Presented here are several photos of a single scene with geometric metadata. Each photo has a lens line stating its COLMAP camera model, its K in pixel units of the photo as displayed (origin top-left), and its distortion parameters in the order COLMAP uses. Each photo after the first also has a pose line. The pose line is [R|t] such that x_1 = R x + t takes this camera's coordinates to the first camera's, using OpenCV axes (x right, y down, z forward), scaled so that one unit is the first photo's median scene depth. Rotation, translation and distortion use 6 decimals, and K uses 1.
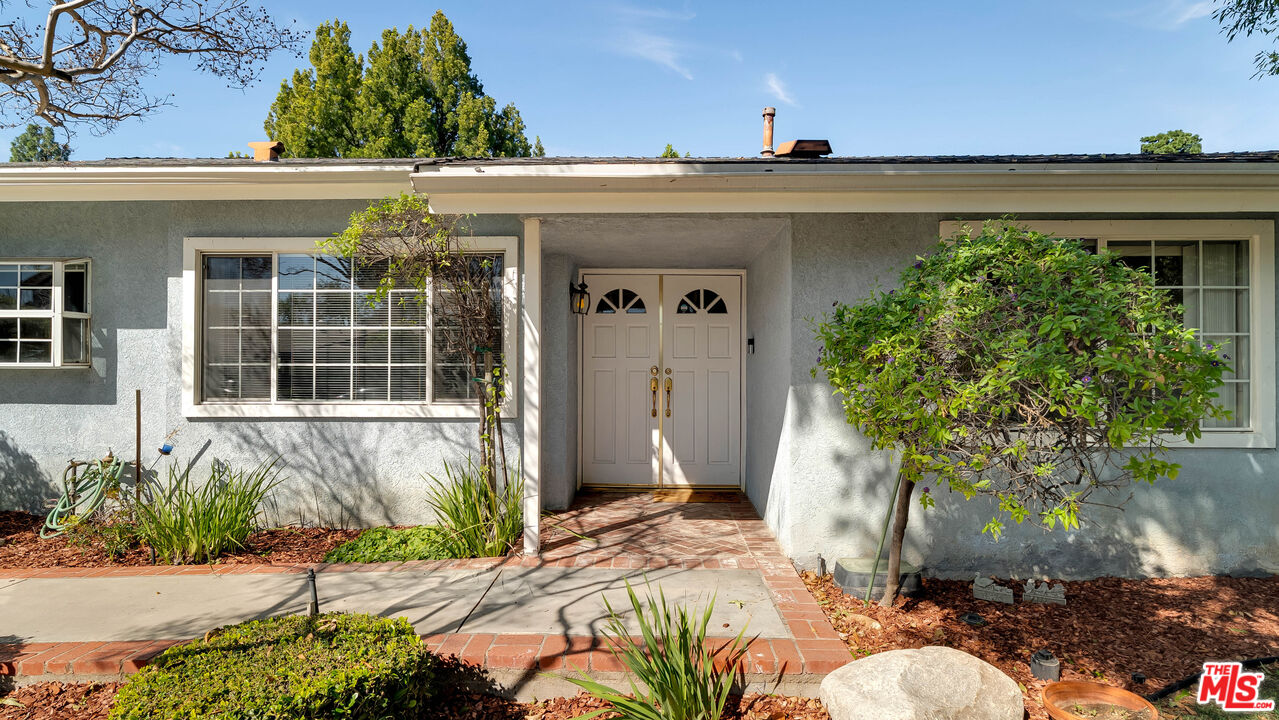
lens RADIAL K [[647.6, 0, 652.4], [0, 647.6, 347.9], [0, 0, 1]] dist [-0.000284, 0.000879]
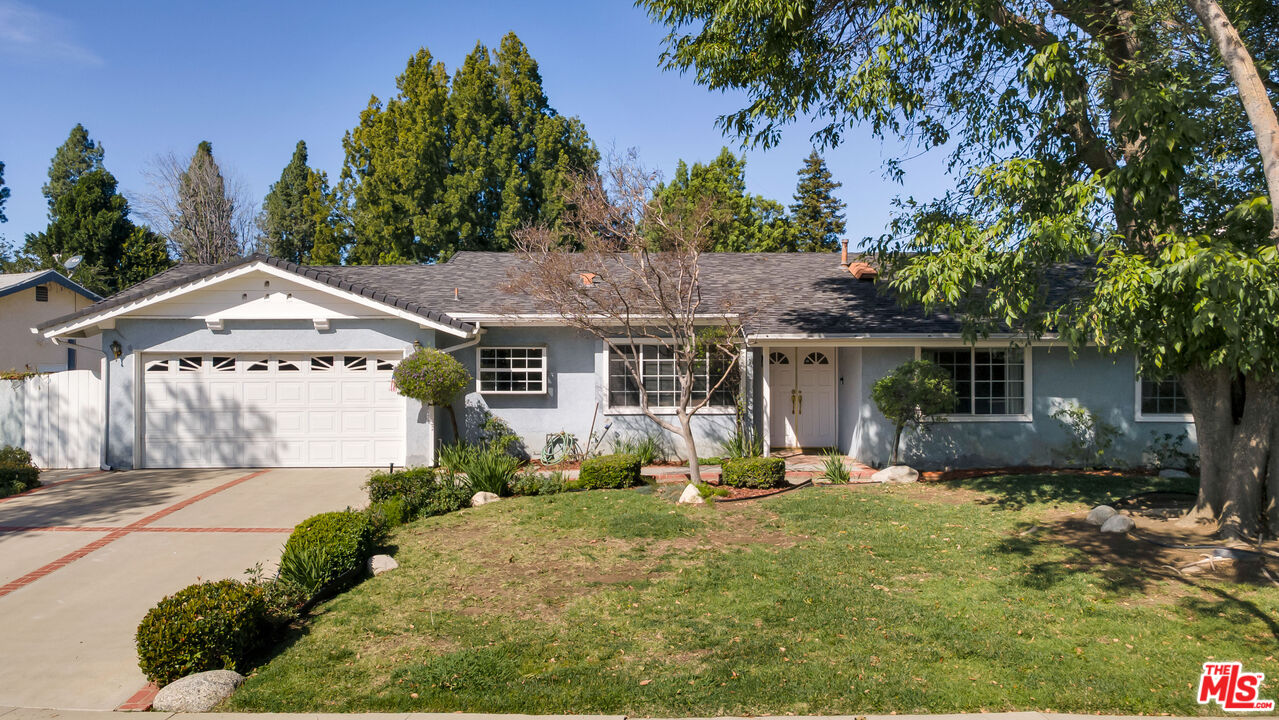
lens RADIAL K [[941.0, 0, 673.4], [0, 941.0, 342.7], [0, 0, 1]] dist [0.007531, 0.036581]
pose [[0.999308, -0.003618, 0.037010, -0.545480], [0.003166, 0.999920, 0.012258, -0.176822], [-0.037051, -0.012132, 0.999240, -2.211061]]
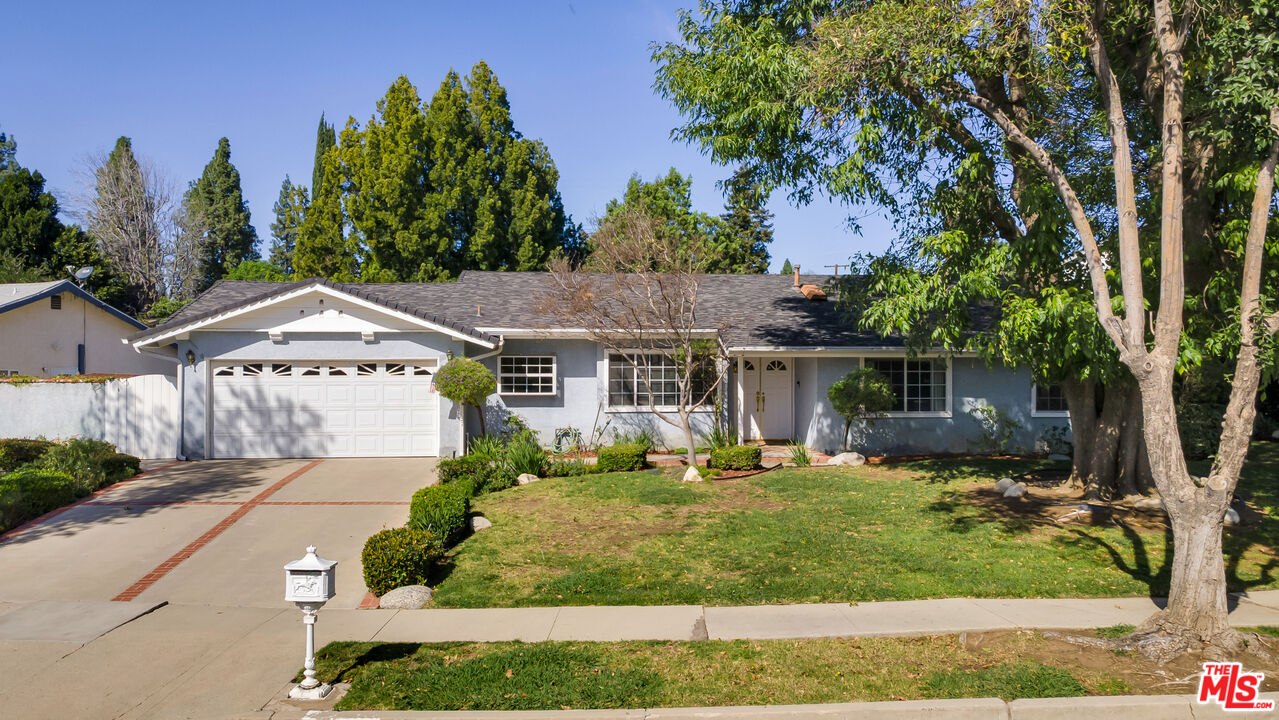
lens RADIAL K [[941.0, 0, 663.8], [0, 941.0, 345.6], [0, 0, 1]] dist [0.007531, 0.036581]
pose [[0.993633, 0.000342, 0.112661, -0.849278], [-0.002125, 0.999874, 0.015705, -0.226564], [-0.112642, -0.015844, 0.993509, -2.837575]]
